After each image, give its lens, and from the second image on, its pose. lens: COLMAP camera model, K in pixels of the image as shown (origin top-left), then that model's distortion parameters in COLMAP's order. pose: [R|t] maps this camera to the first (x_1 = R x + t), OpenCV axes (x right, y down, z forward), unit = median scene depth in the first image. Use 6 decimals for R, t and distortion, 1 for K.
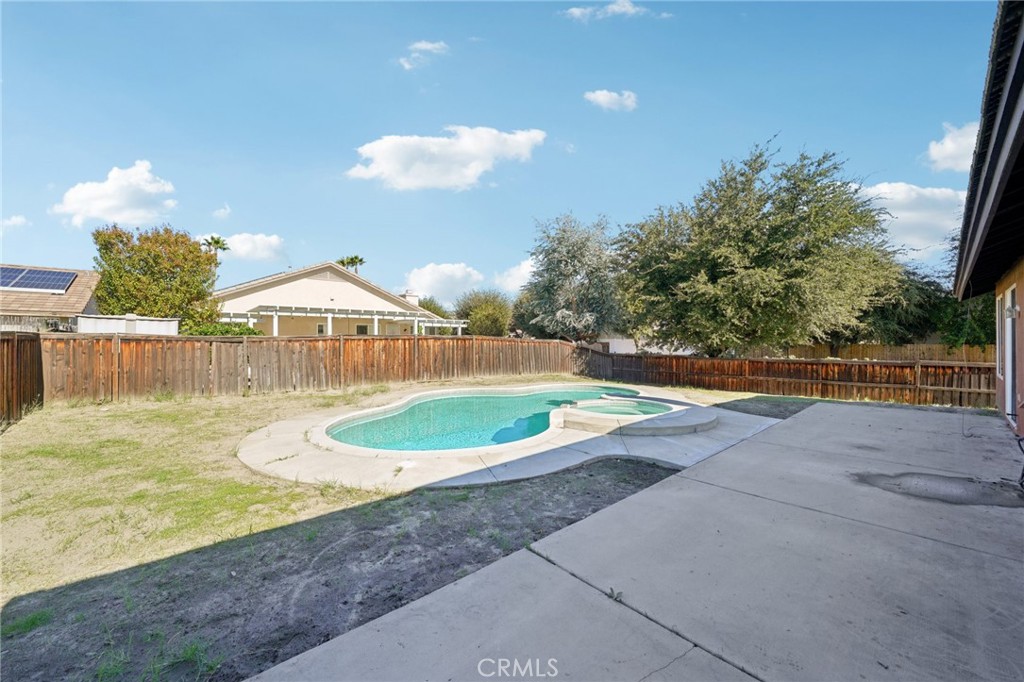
lens RADIAL K [[384.9, 0, 511.5], [0, 384.9, 332.8], [0, 0, 1]] dist [-0.001429, 0.003291]
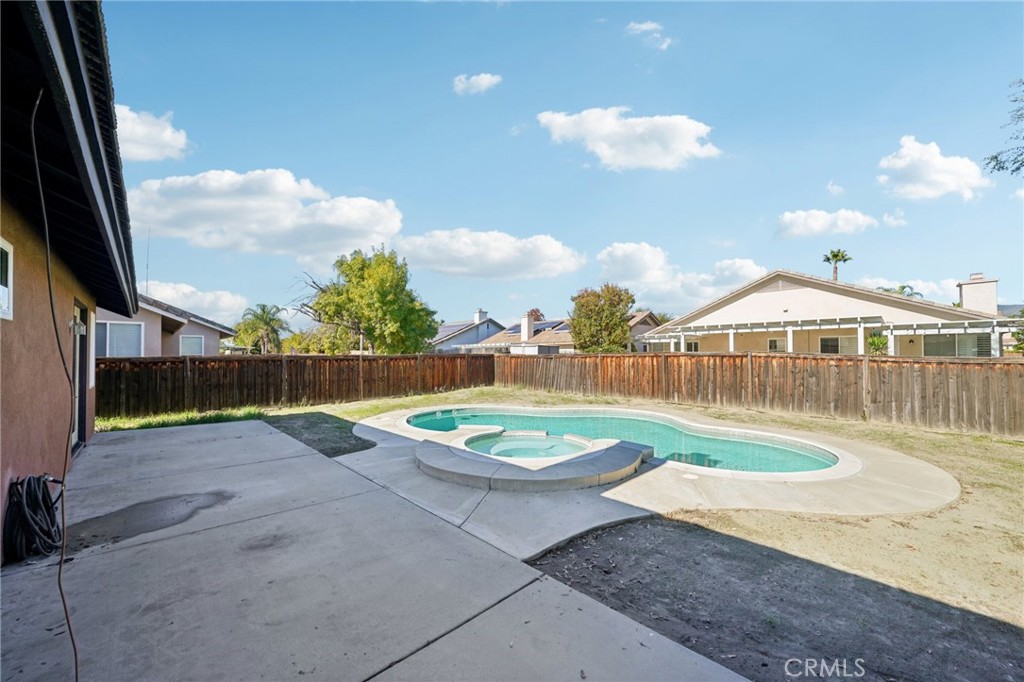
lens RADIAL K [[384.1, 0, 512.3], [0, 384.1, 345.0], [0, 0, 1]] dist [0.000394, 0.003445]
pose [[0.033238, -0.029054, -0.999025, 0.670066], [0.018538, 0.999423, -0.028448, 0.008693], [0.999276, -0.017575, 0.033757, 0.595505]]
